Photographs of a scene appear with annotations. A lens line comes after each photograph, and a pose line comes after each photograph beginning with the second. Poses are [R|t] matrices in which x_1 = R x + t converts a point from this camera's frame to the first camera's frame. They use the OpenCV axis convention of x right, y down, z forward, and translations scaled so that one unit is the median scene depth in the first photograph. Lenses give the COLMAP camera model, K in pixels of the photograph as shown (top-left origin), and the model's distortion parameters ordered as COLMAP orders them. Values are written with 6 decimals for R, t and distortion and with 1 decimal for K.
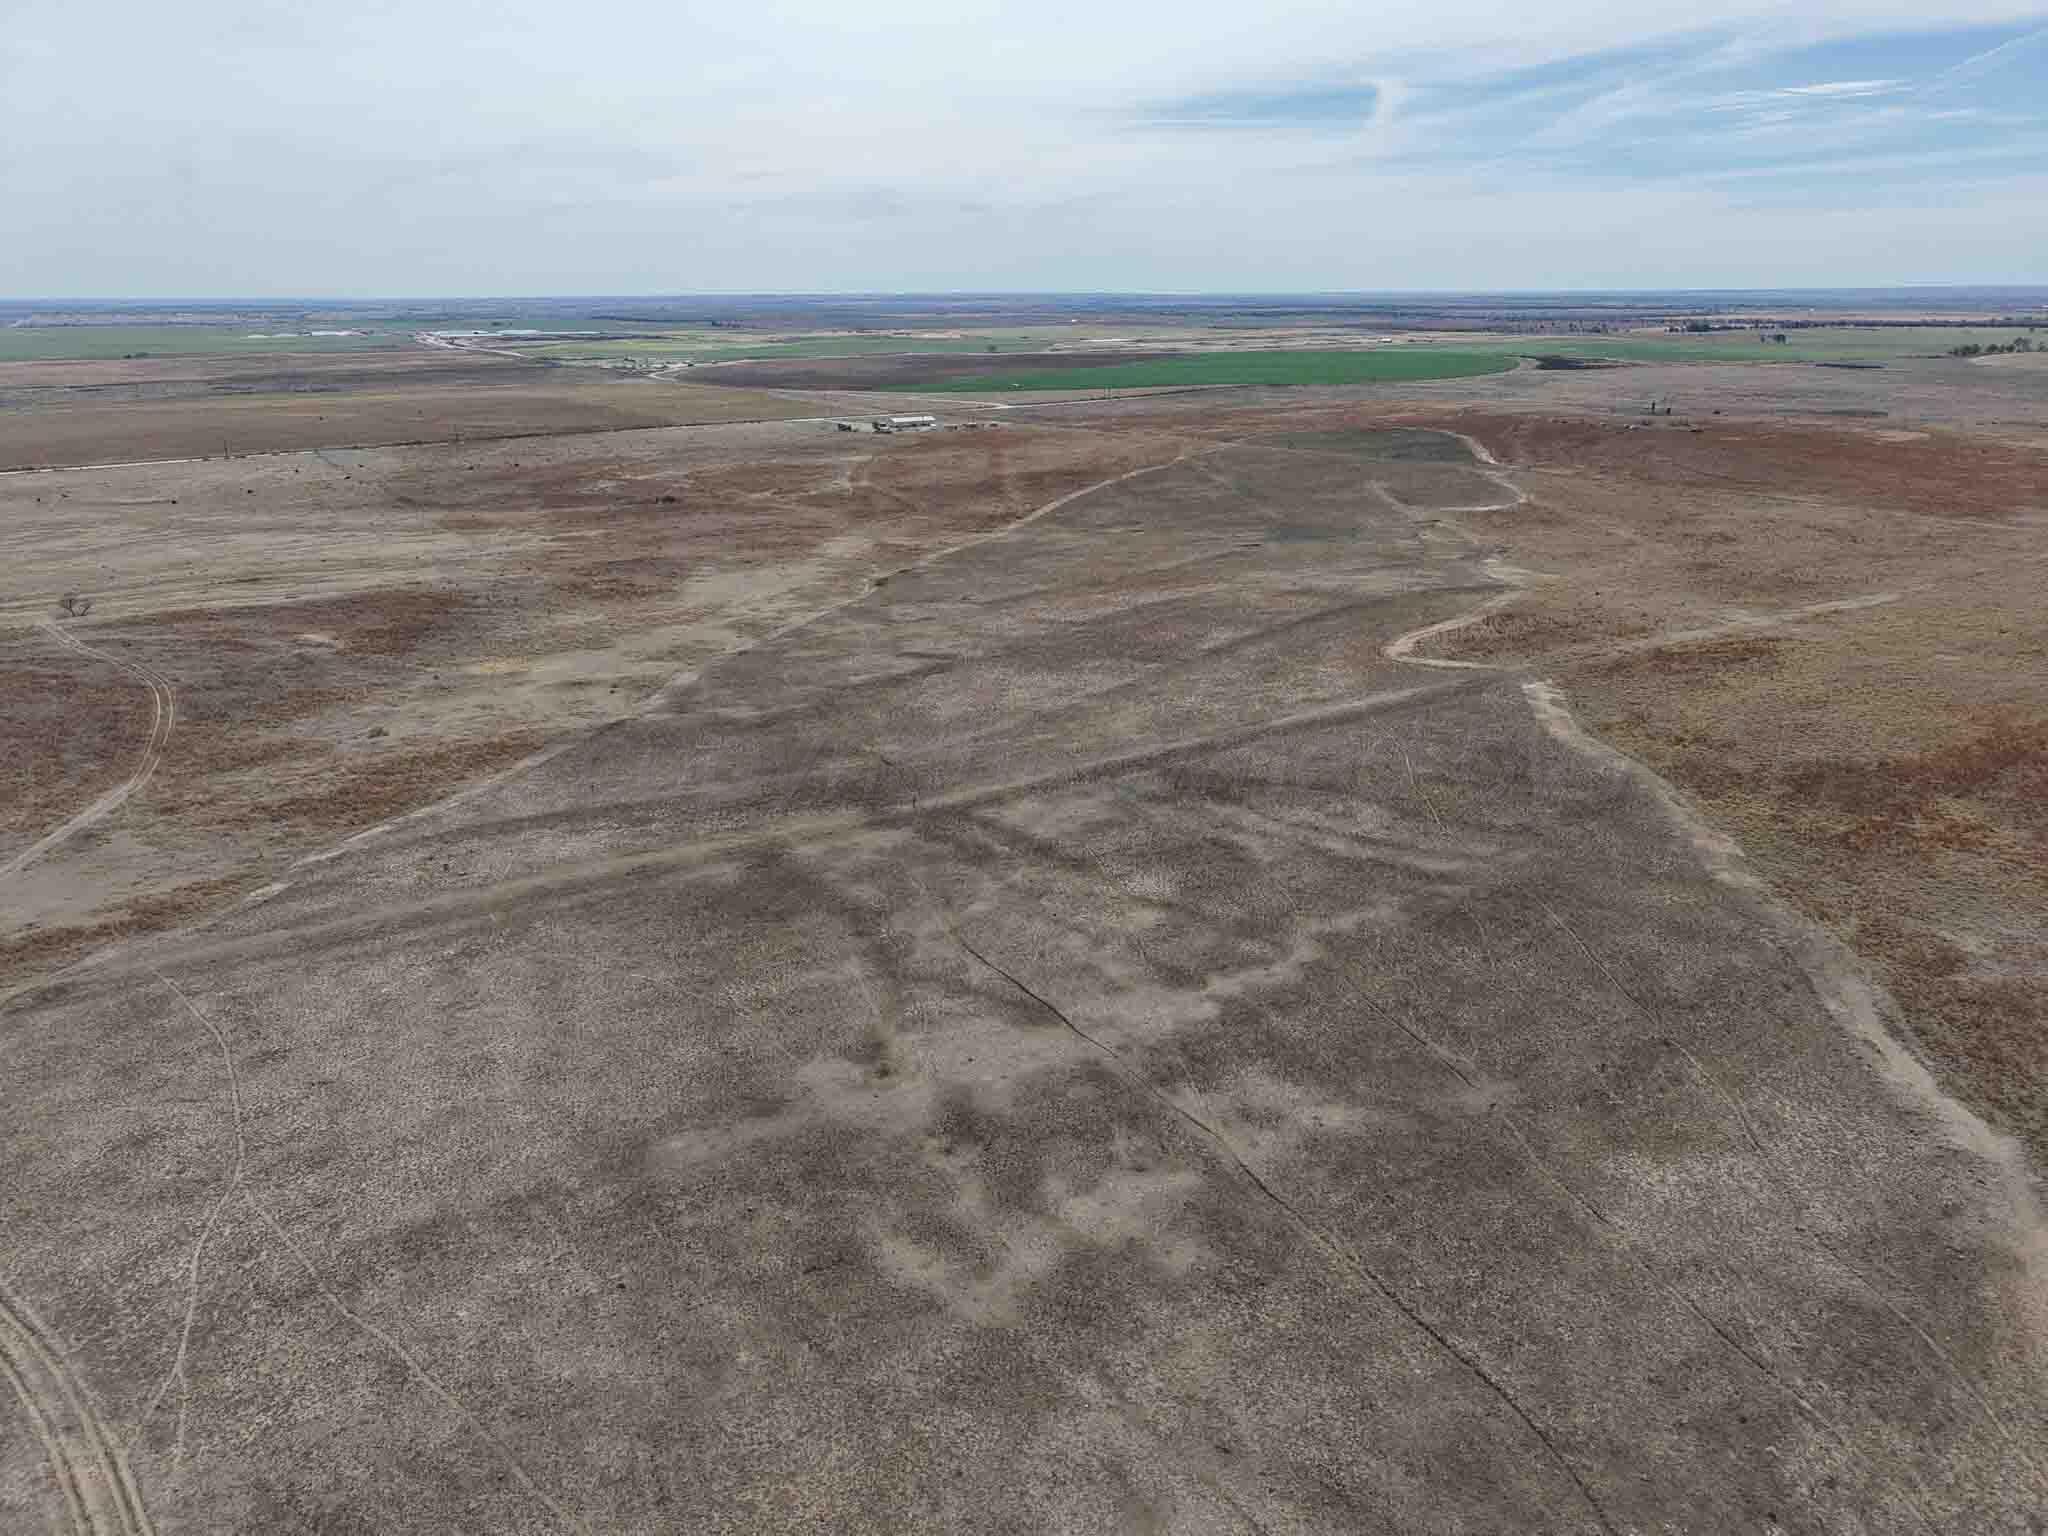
lens RADIAL K [[1373.5, 0, 1018.9], [0, 1373.5, 768.6], [0, 0, 1]] dist [0.026298, -0.025021]
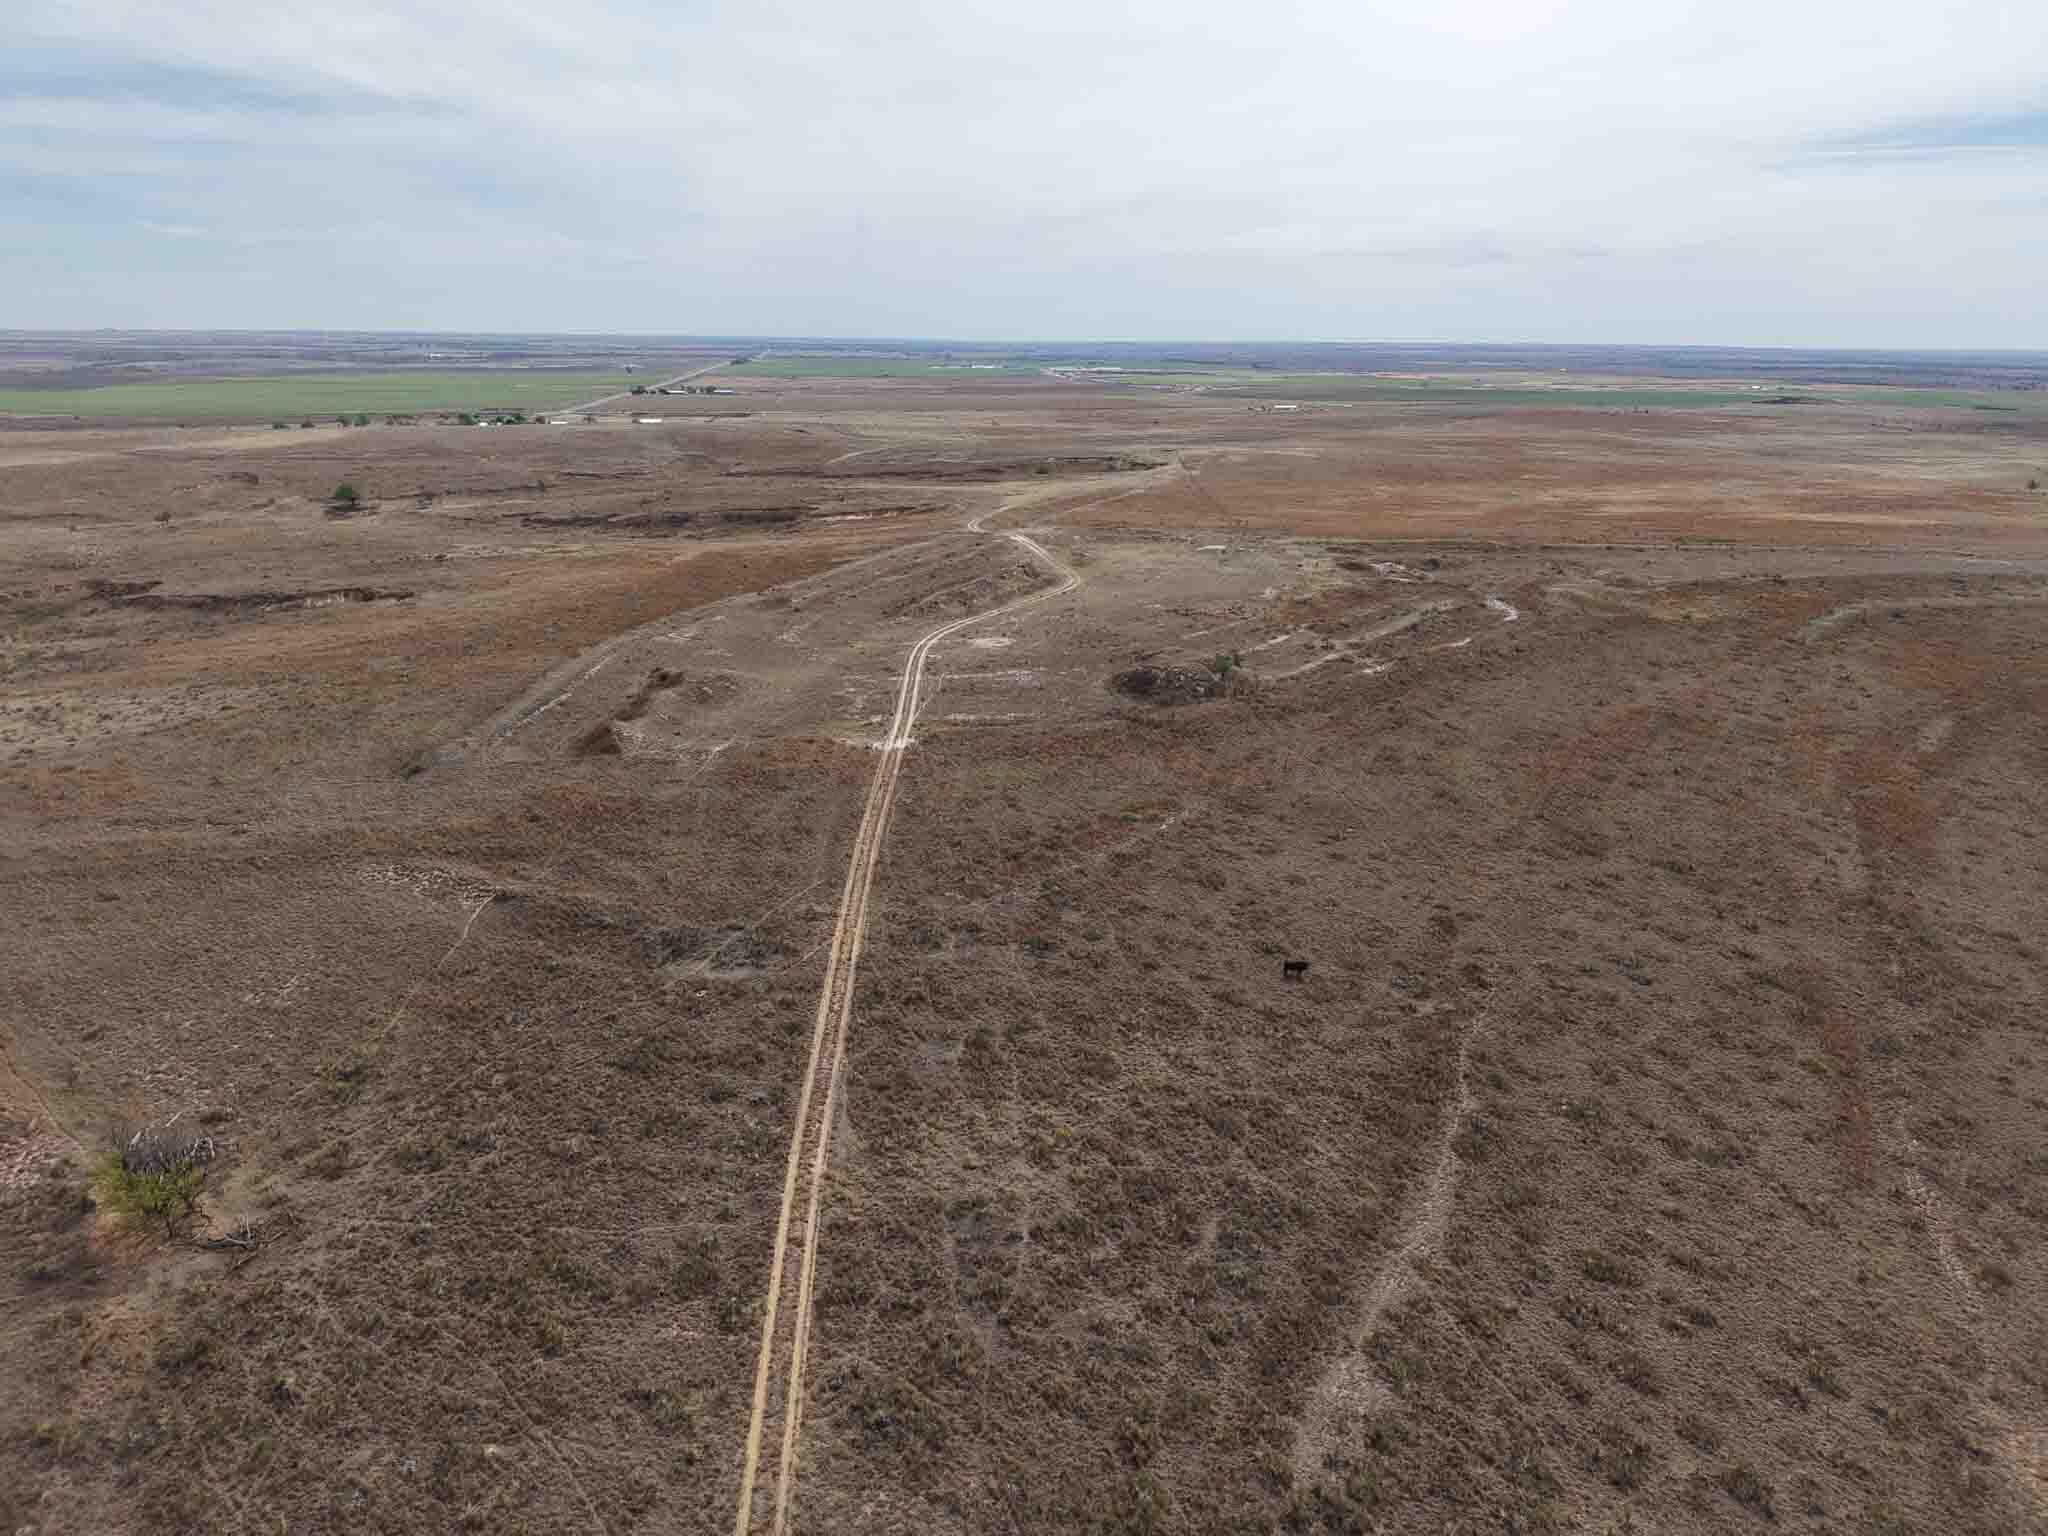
lens RADIAL K [[1384.6, 0, 1024.0], [0, 1384.6, 768.0], [0, 0, 1]] dist [0.040615, -0.037462]
pose [[0.924936, 0.127733, -0.358020, 1.111882], [-0.139704, 0.990164, -0.007655, 1.040739], [0.353520, 0.057097, 0.933683, -3.115636]]
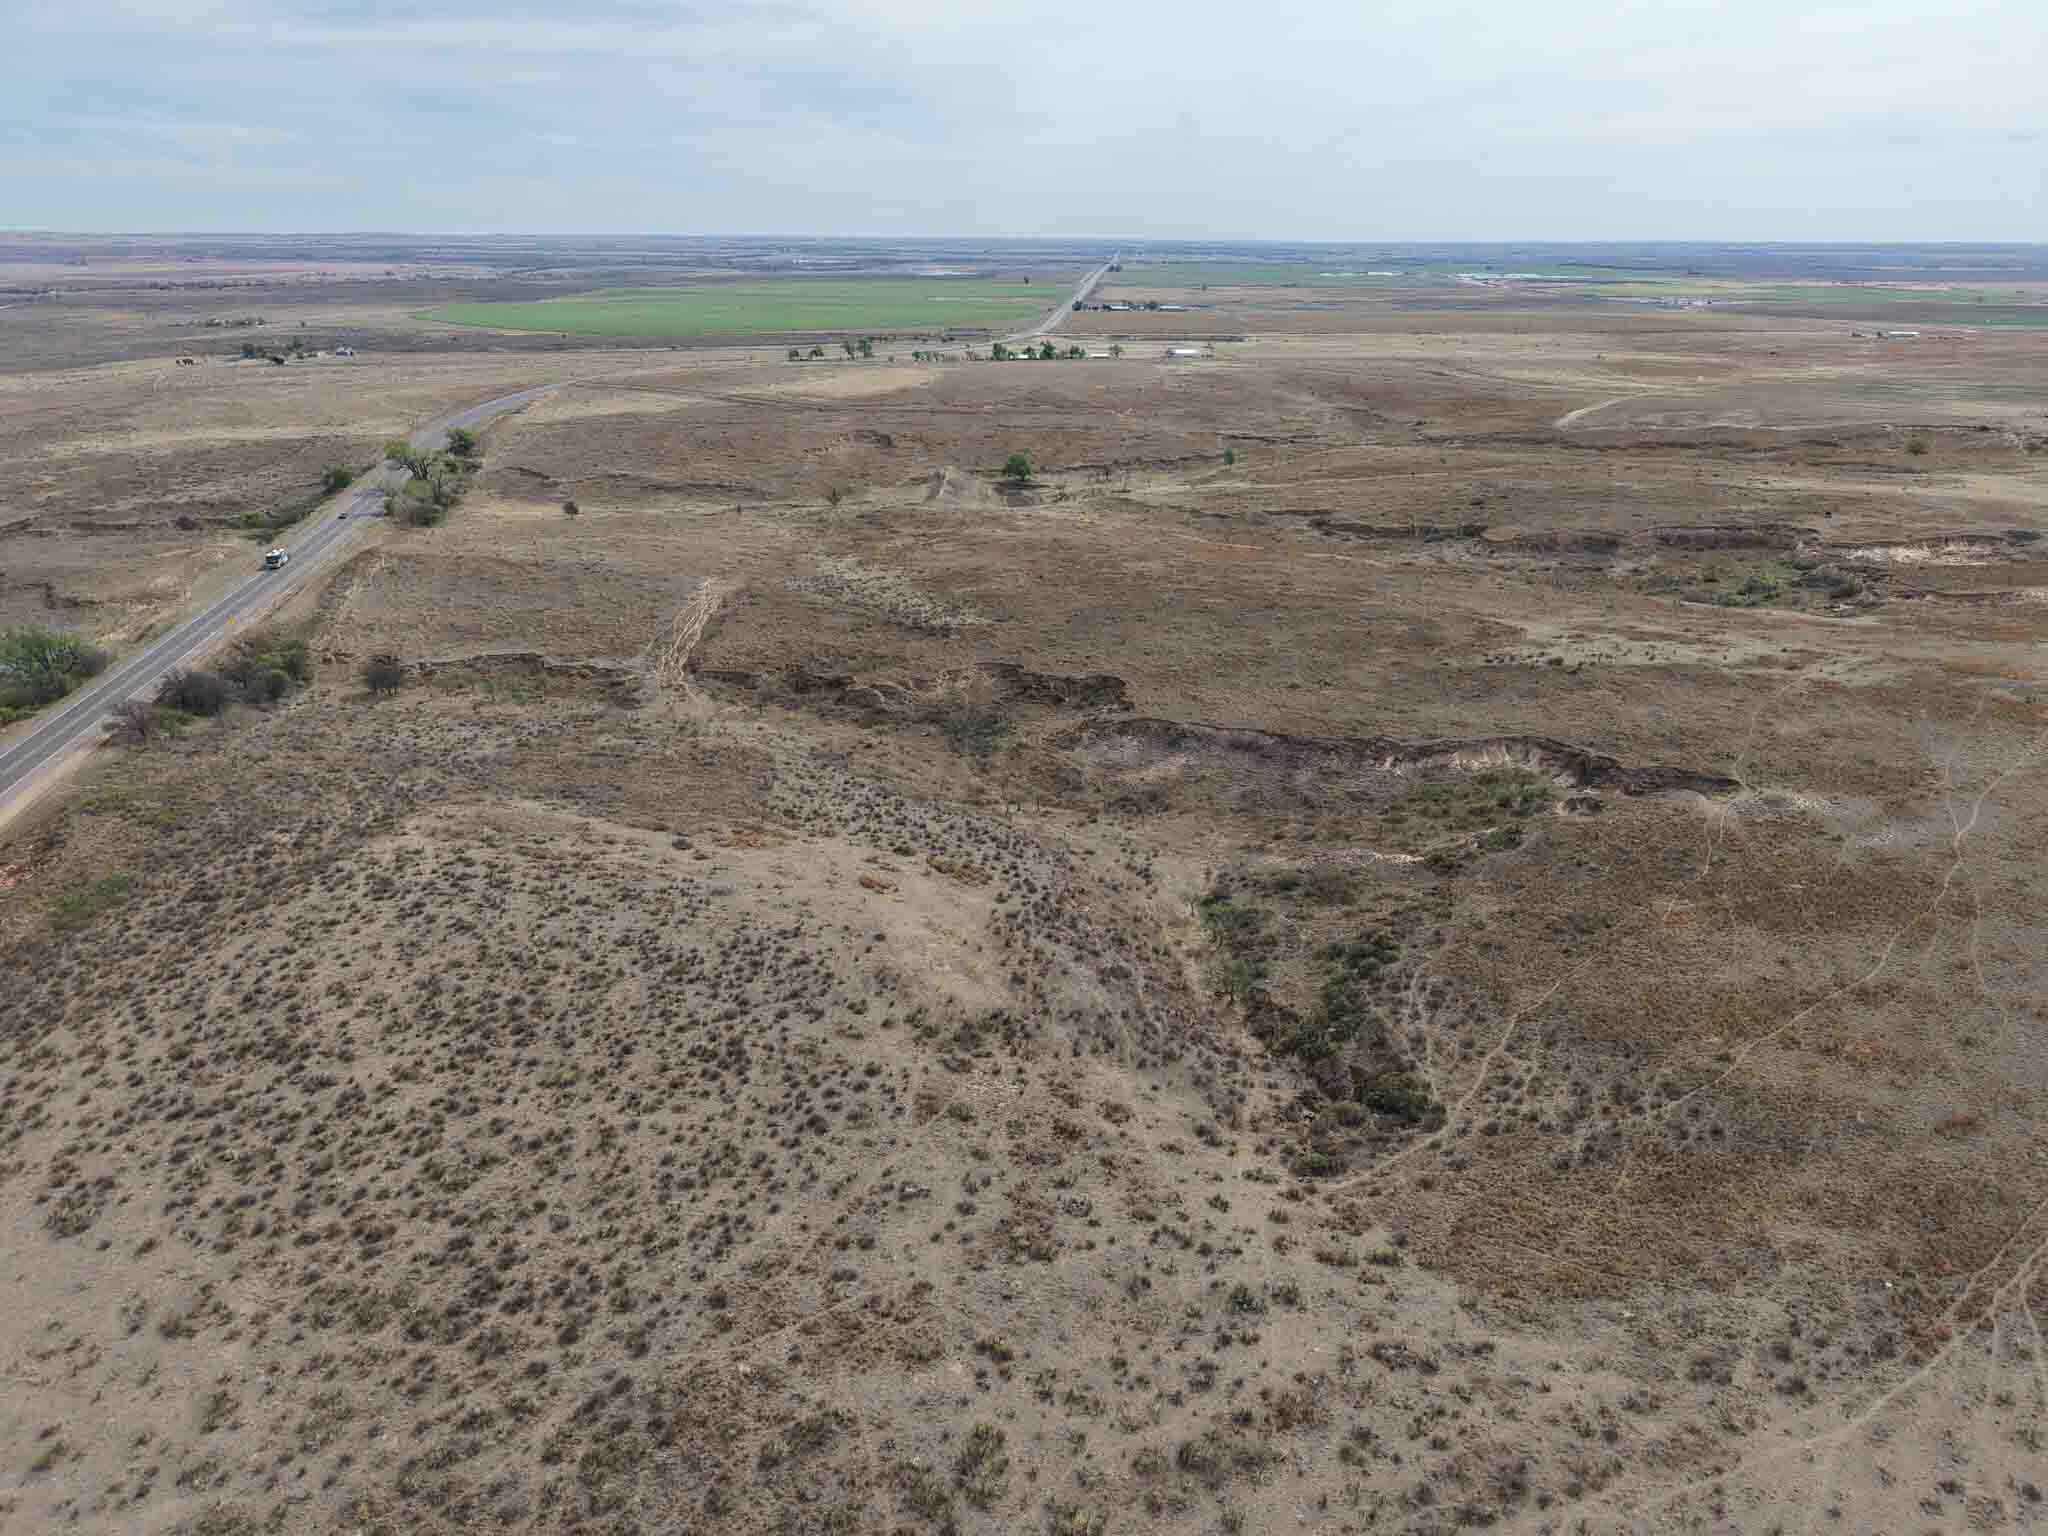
lens RADIAL K [[1379.8, 0, 1016.1], [0, 1379.8, 765.1], [0, 0, 1]] dist [0.030987, -0.026117]
pose [[0.821090, 0.214633, -0.528908, 0.132386], [-0.197732, 0.976191, 0.089178, 0.945240], [0.535455, 0.031359, 0.843981, -2.905817]]
